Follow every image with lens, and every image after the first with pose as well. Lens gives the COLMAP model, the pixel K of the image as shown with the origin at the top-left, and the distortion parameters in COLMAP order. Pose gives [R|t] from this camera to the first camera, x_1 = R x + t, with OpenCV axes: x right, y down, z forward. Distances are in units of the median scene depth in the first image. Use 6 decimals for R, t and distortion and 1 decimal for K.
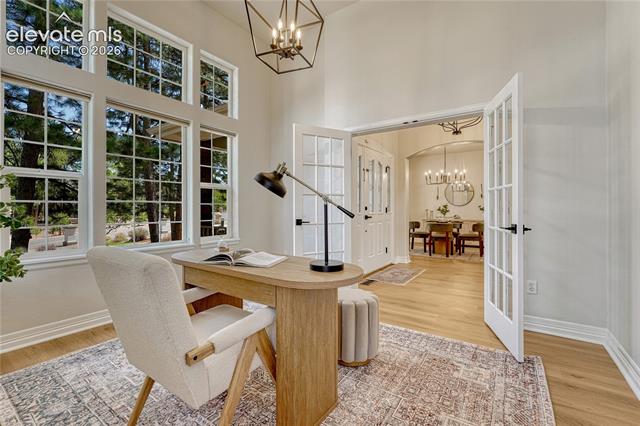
lens RADIAL K [[270.8, 0, 320.0], [0, 270.8, 213.0], [0, 0, 1]] dist [-0.001339, -0.000300]
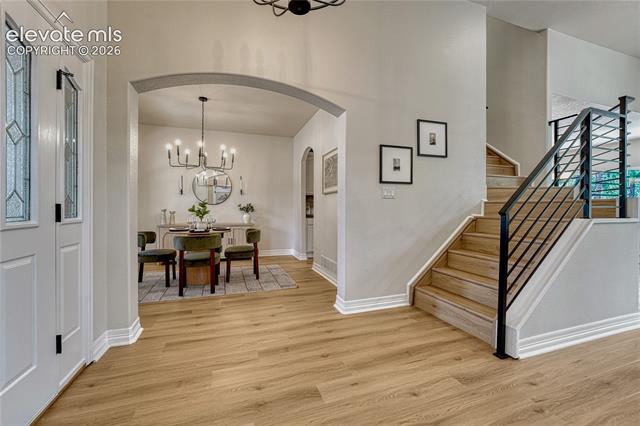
lens RADIAL K [[266.4, 0, 320.6], [0, 266.4, 207.8], [0, 0, 1]] dist [0.001462, 0.000115]
pose [[0.584447, 0.006052, 0.811409, 0.132610], [0.007233, 0.999894, -0.012668, -0.008114], [-0.811400, 0.013273, 0.584341, 0.442024]]
